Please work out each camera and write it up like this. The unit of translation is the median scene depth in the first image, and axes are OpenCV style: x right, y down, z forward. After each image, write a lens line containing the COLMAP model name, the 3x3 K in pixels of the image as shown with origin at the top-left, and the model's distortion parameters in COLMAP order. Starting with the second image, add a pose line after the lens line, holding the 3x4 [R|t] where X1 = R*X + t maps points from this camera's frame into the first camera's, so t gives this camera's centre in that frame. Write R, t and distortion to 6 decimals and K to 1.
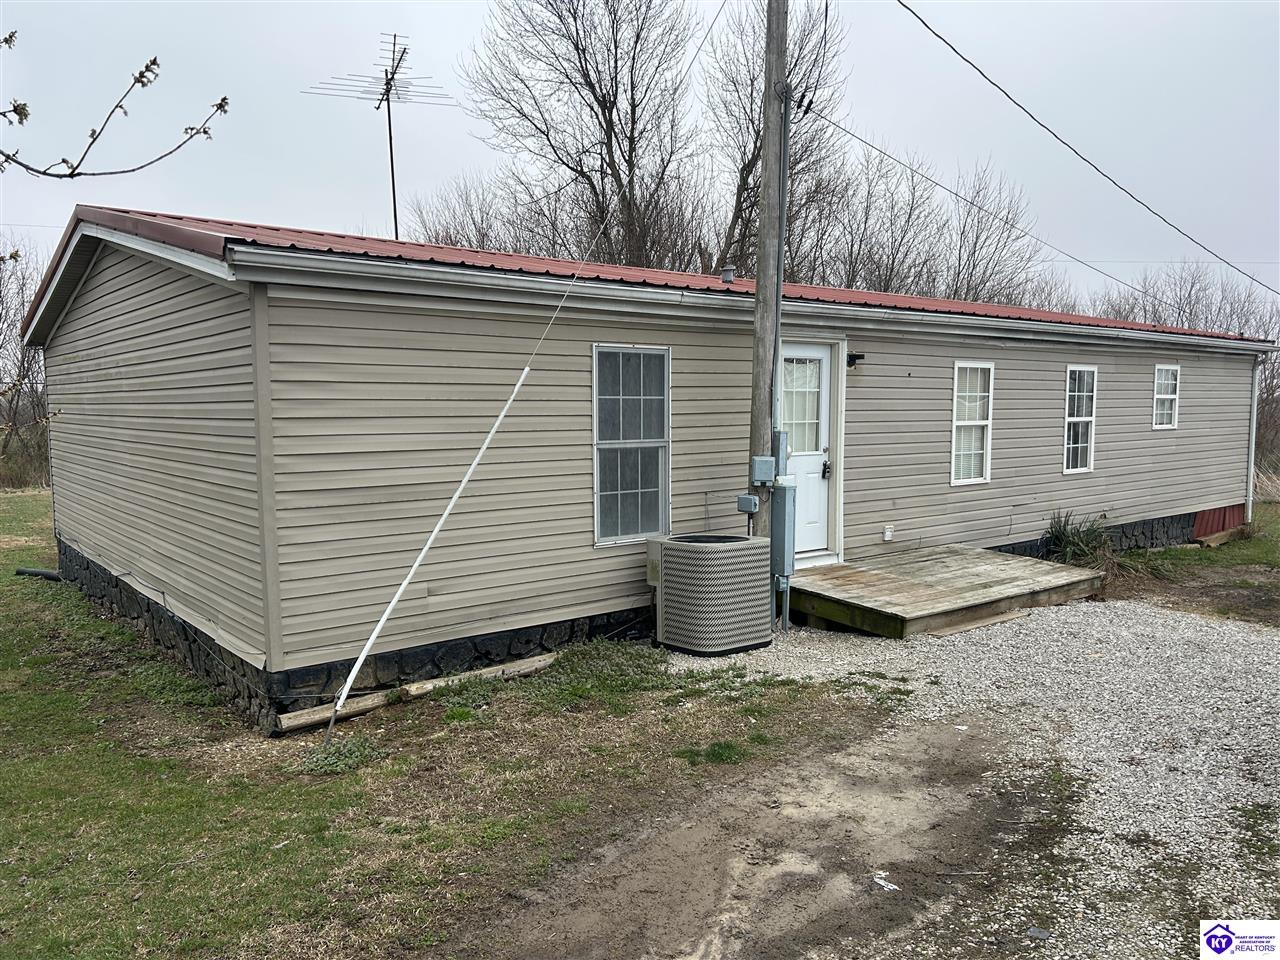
lens RADIAL K [[969.3, 0, 634.9], [0, 969.3, 484.2], [0, 0, 1]] dist [0.114468, -0.199654]
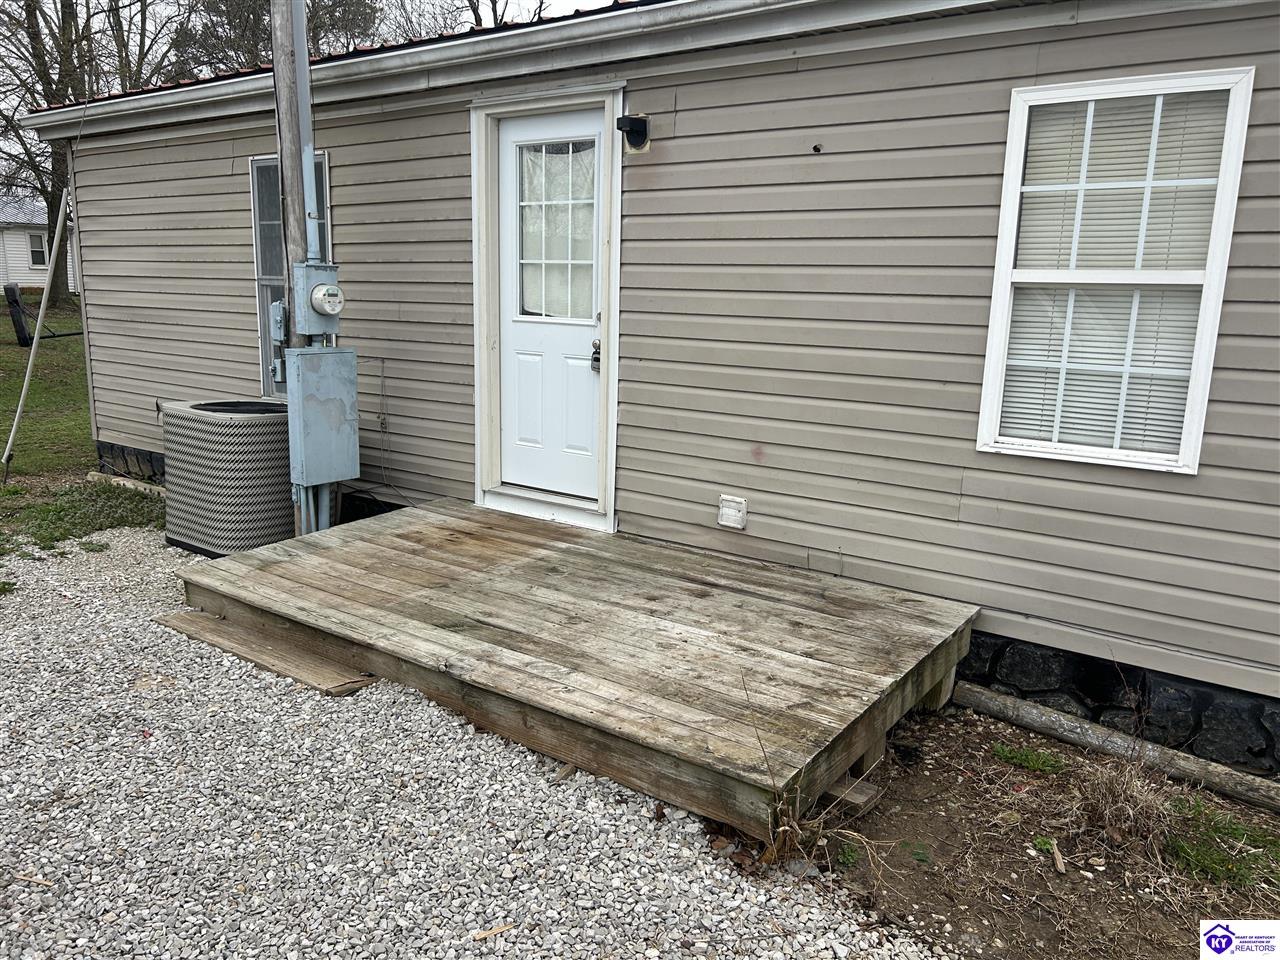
lens RADIAL K [[969.3, 0, 634.9], [0, 969.3, 484.2], [0, 0, 1]] dist [0.114468, -0.199654]
pose [[0.259550, 0.198796, -0.945047, 0.845853], [-0.102602, 0.978721, 0.177701, -0.049494], [0.960264, 0.050842, 0.274424, 1.025482]]
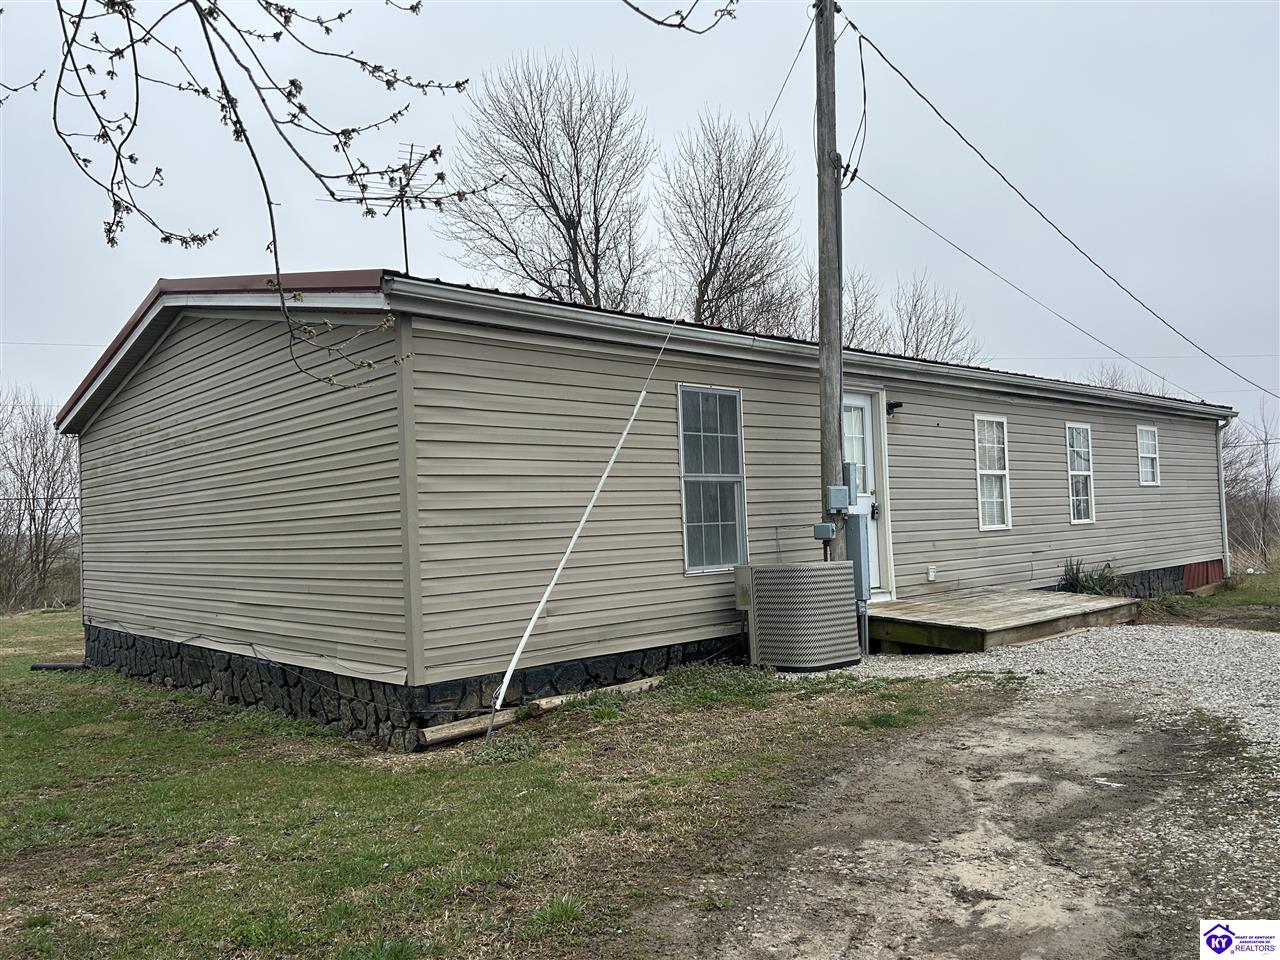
lens RADIAL K [[969.3, 0, 634.9], [0, 969.3, 484.2], [0, 0, 1]] dist [0.114468, -0.199654]
pose [[0.997349, -0.031948, 0.065374, -0.152446], [0.039873, 0.991511, -0.123756, 0.089763], [-0.060865, 0.126035, 0.990157, -0.039205]]
